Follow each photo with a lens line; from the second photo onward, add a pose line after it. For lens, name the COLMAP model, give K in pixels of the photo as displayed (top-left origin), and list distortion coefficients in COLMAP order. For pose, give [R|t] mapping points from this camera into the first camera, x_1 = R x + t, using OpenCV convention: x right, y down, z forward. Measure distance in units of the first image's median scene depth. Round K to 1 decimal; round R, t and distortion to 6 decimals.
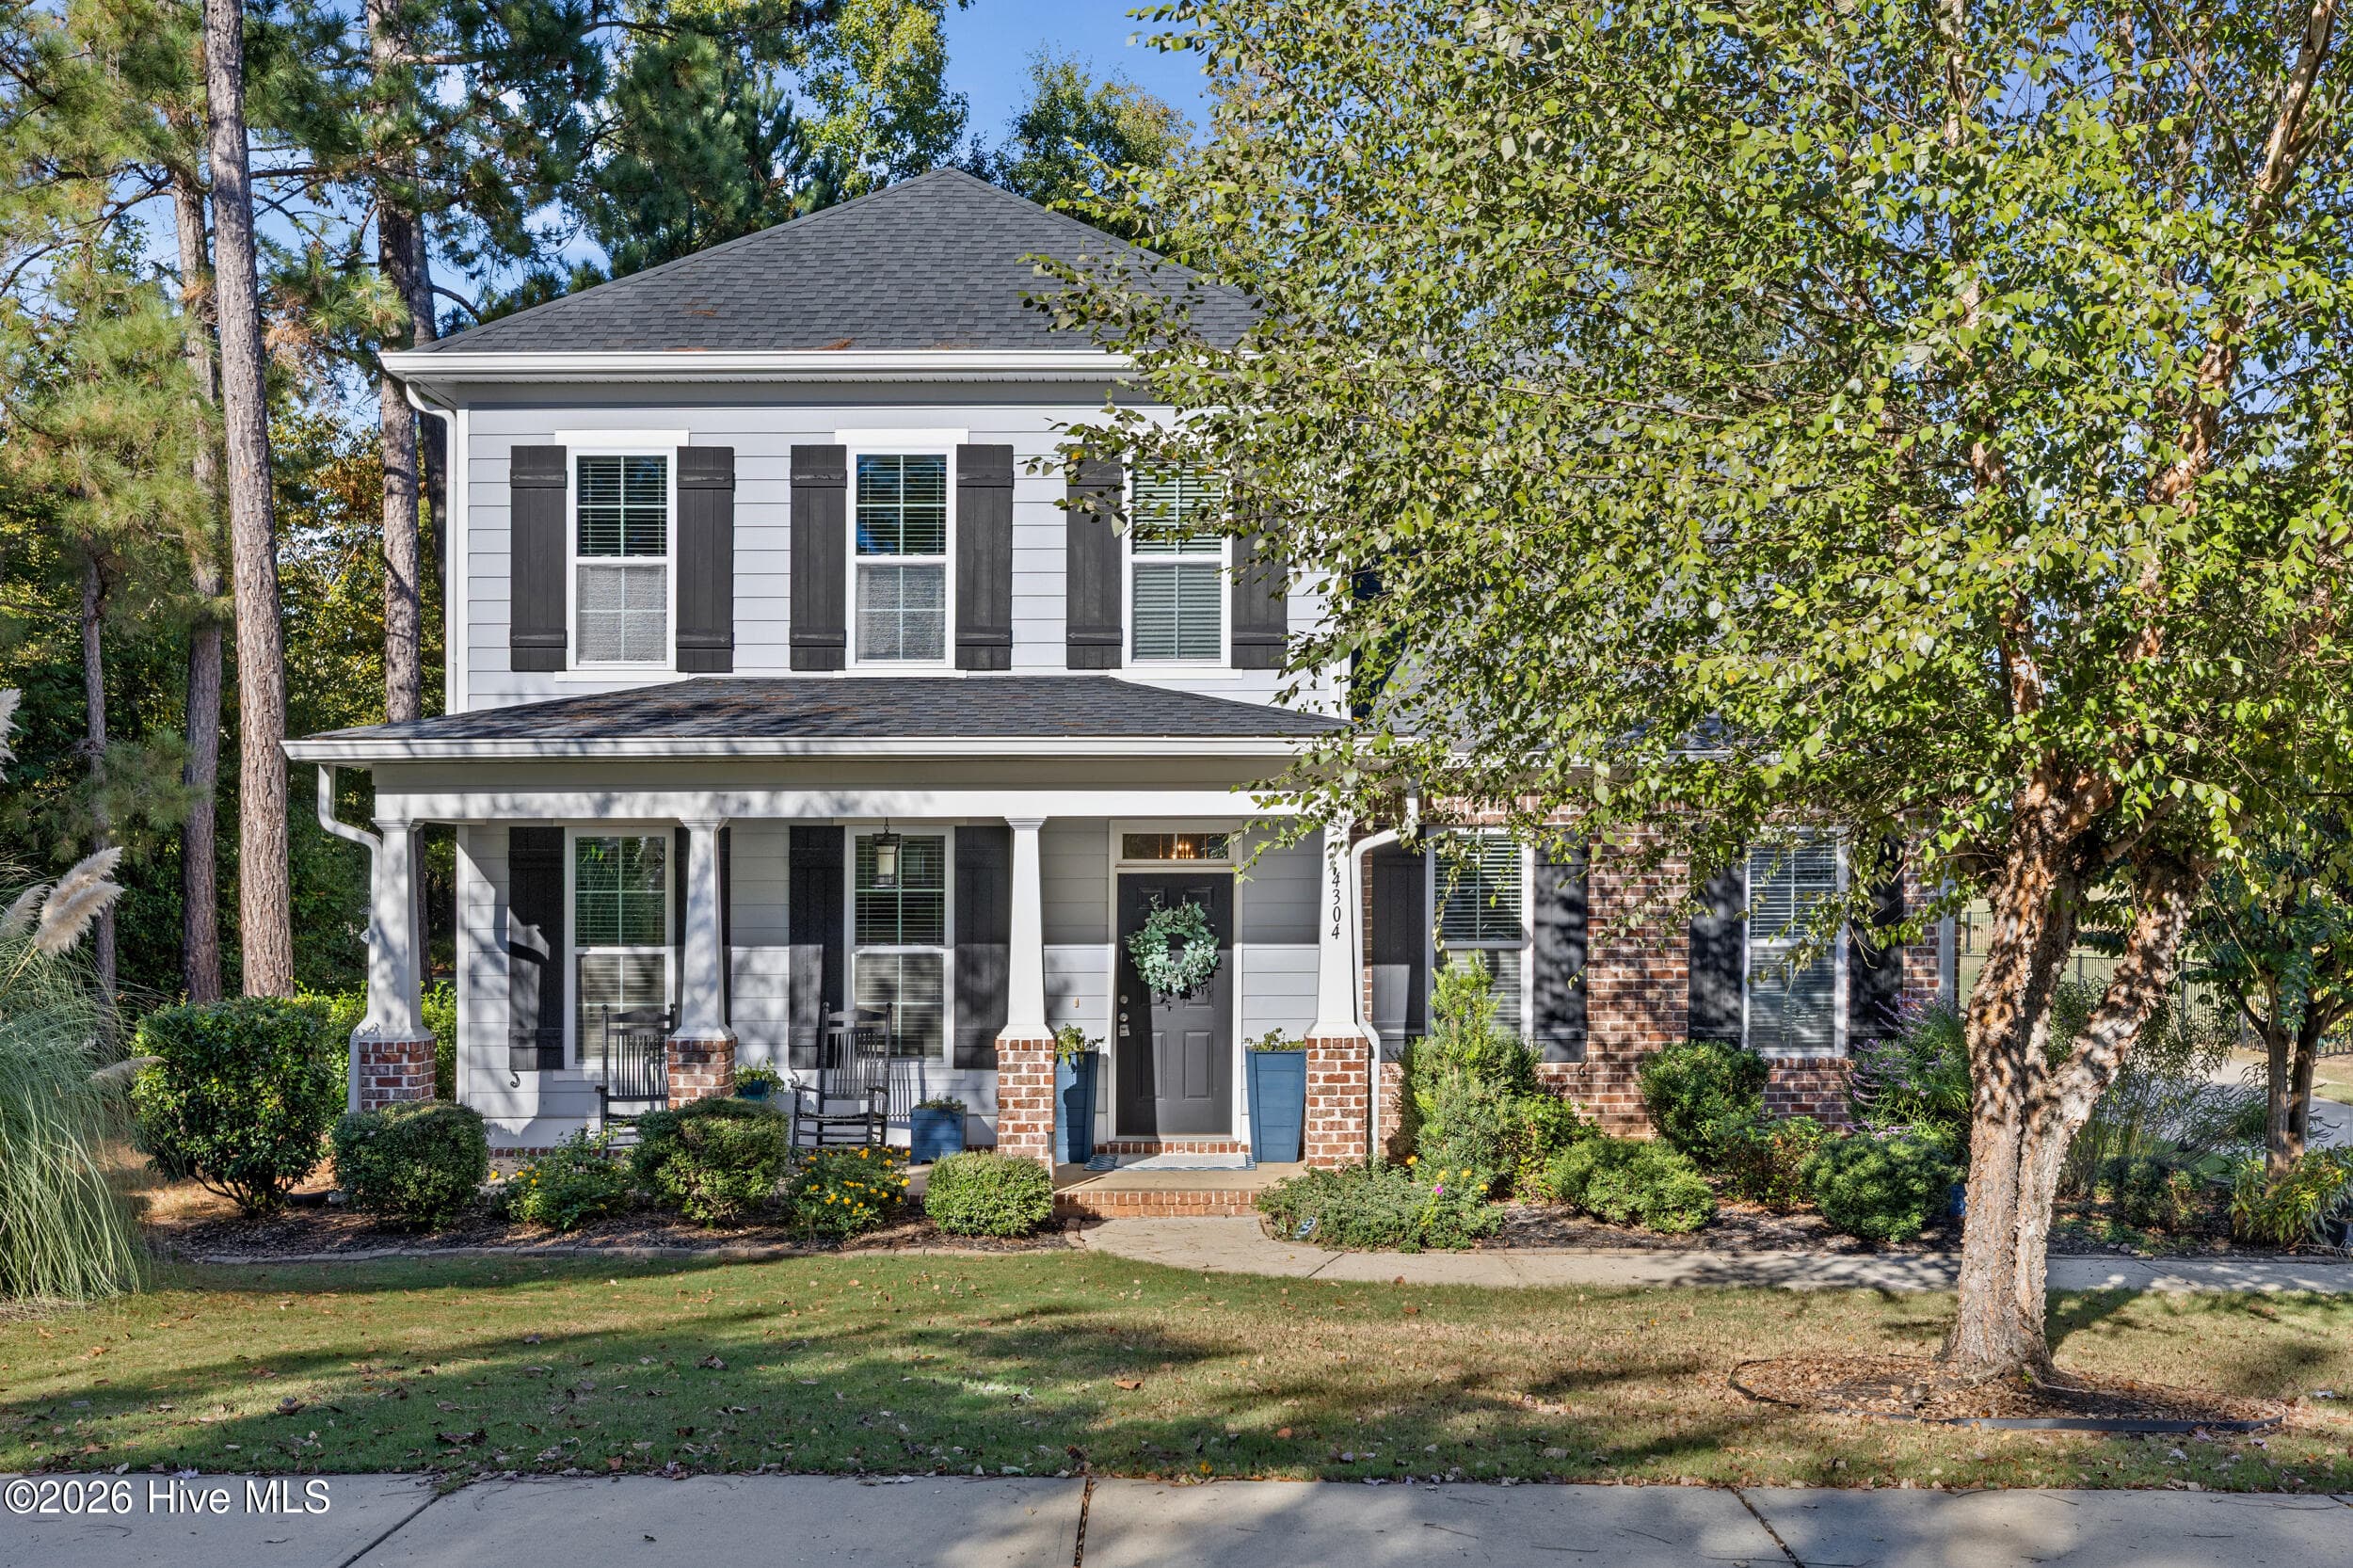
lens RADIAL K [[2221.0, 0, 1176.5], [0, 2221.0, 784.0], [0, 0, 1]] dist [0.007433, 0.005461]
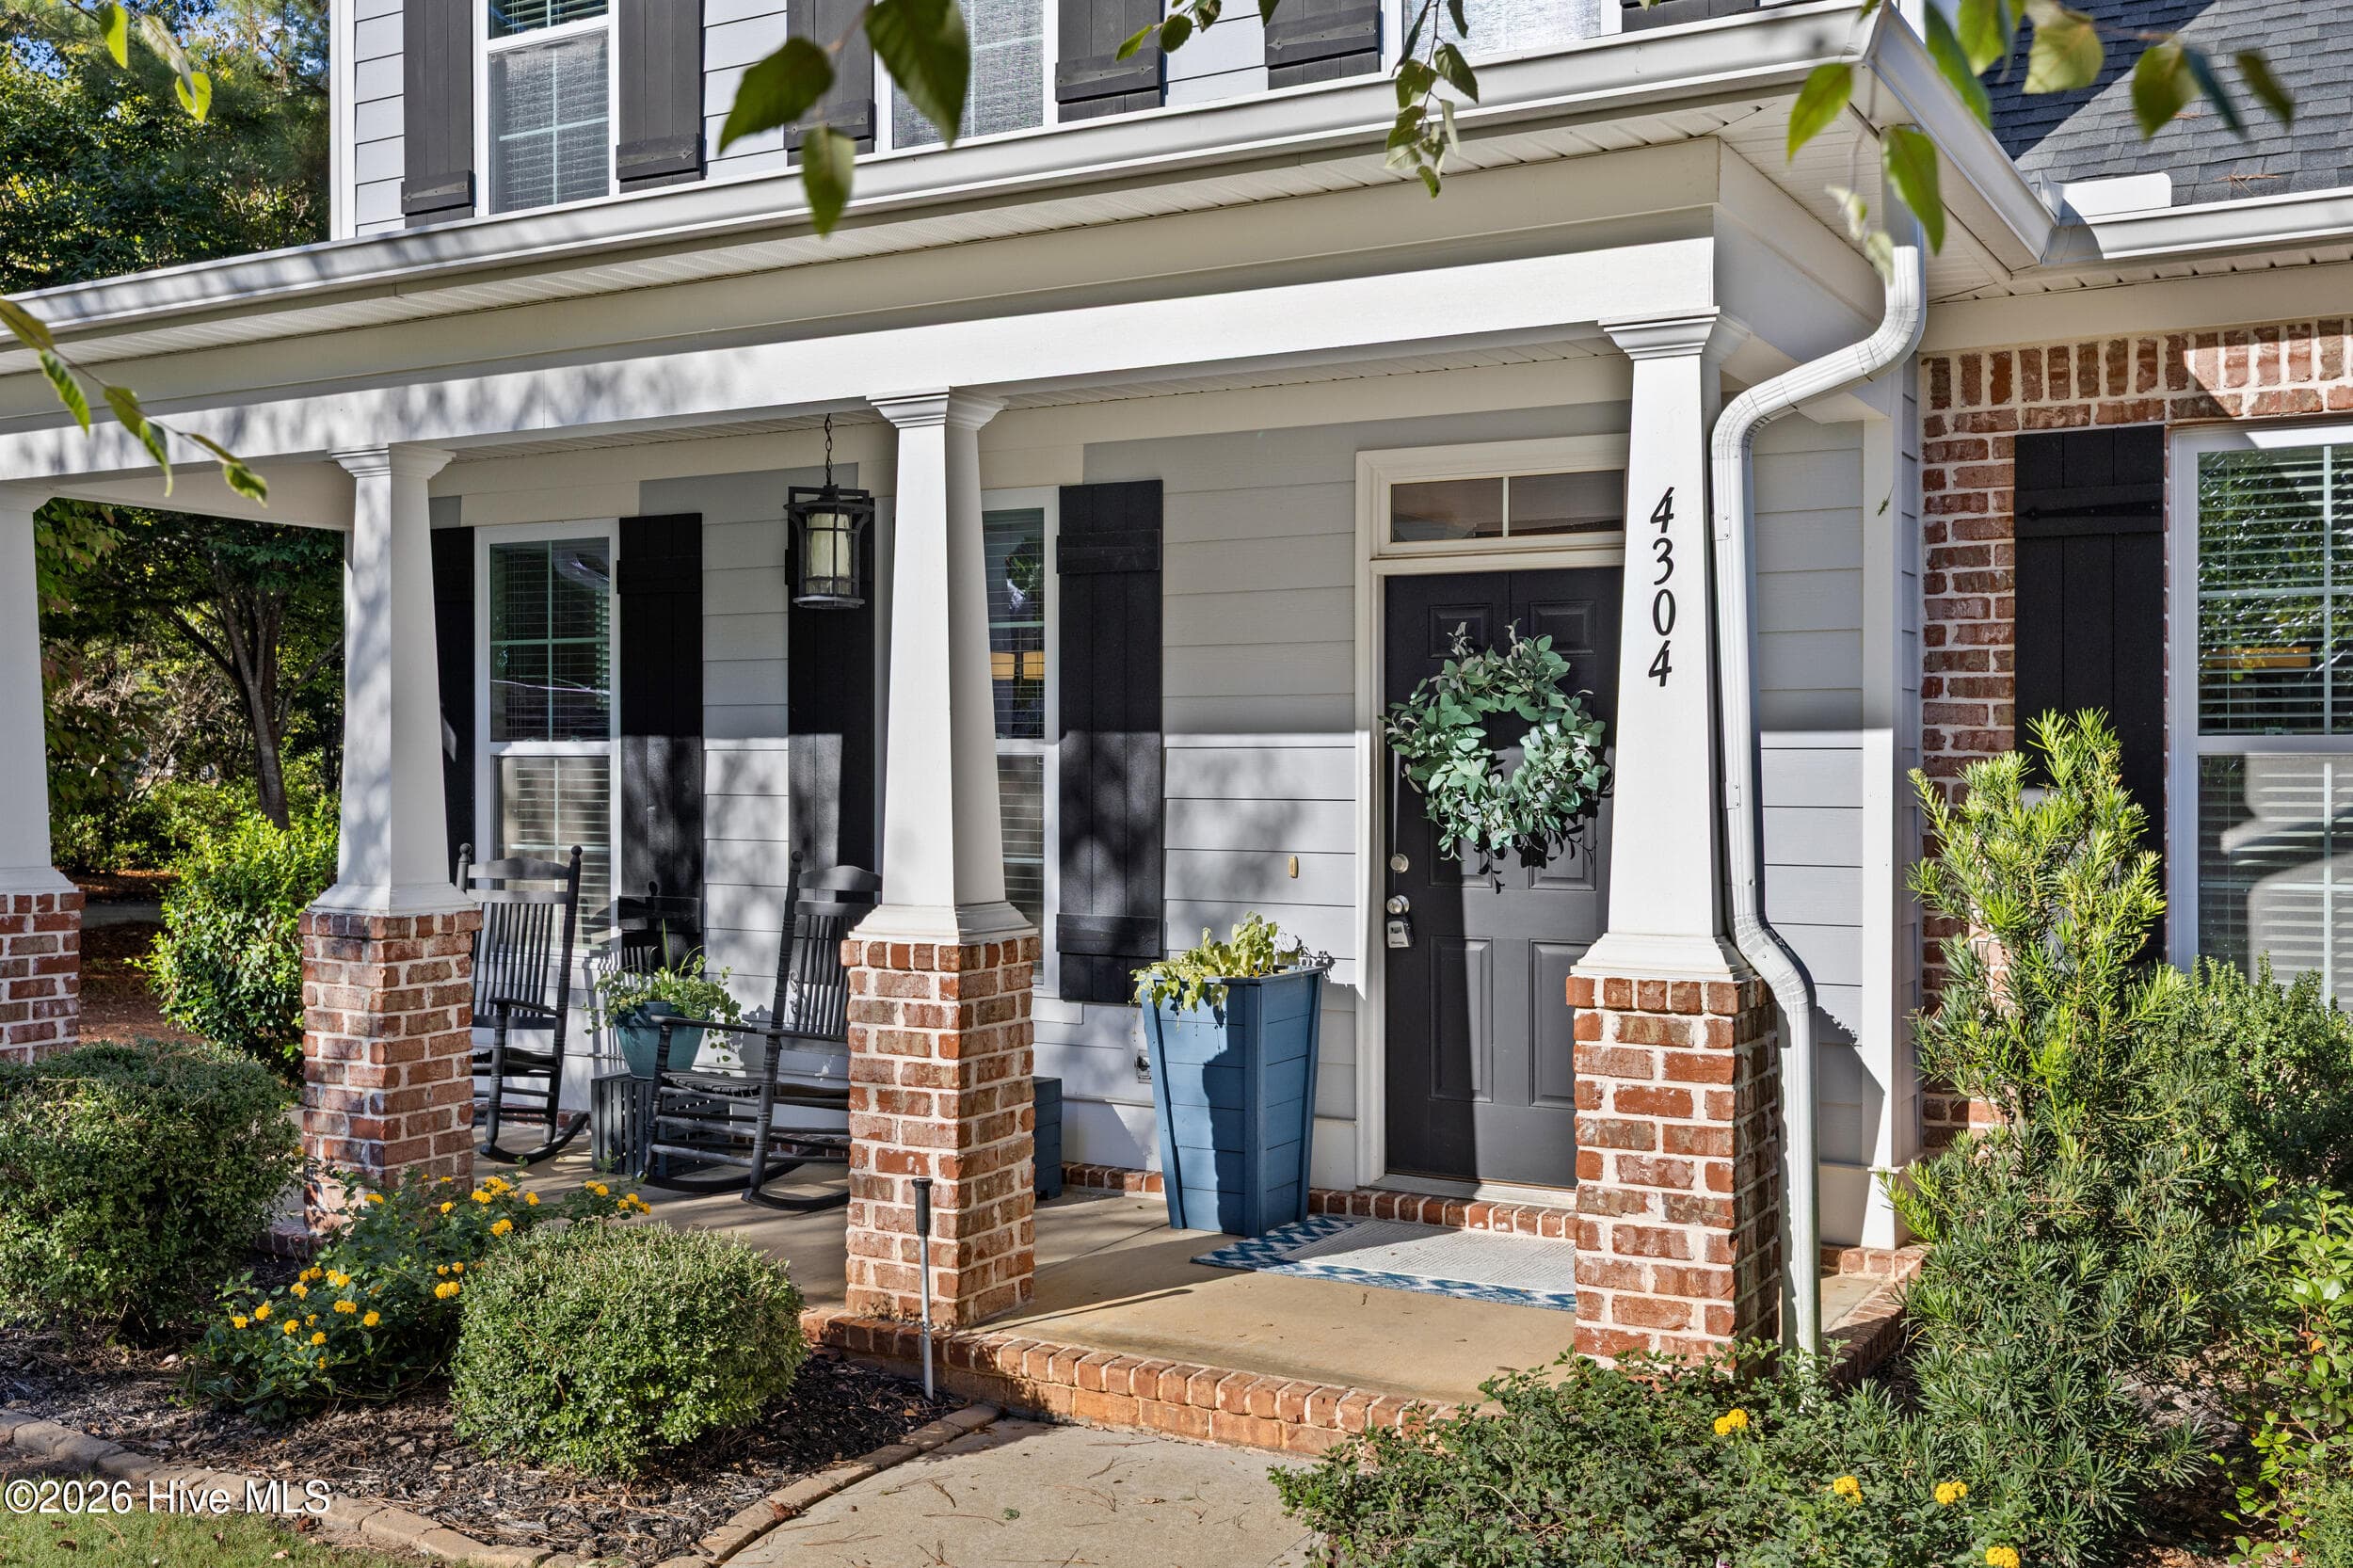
lens RADIAL K [[2221.0, 0, 1176.5], [0, 2221.0, 784.0], [0, 0, 1]] dist [0.007433, 0.005461]
pose [[0.870747, 0.009668, -0.491636, 0.152936], [0.014276, 0.998888, 0.044927, 0.061295], [0.491524, -0.046139, 0.869641, 0.600555]]
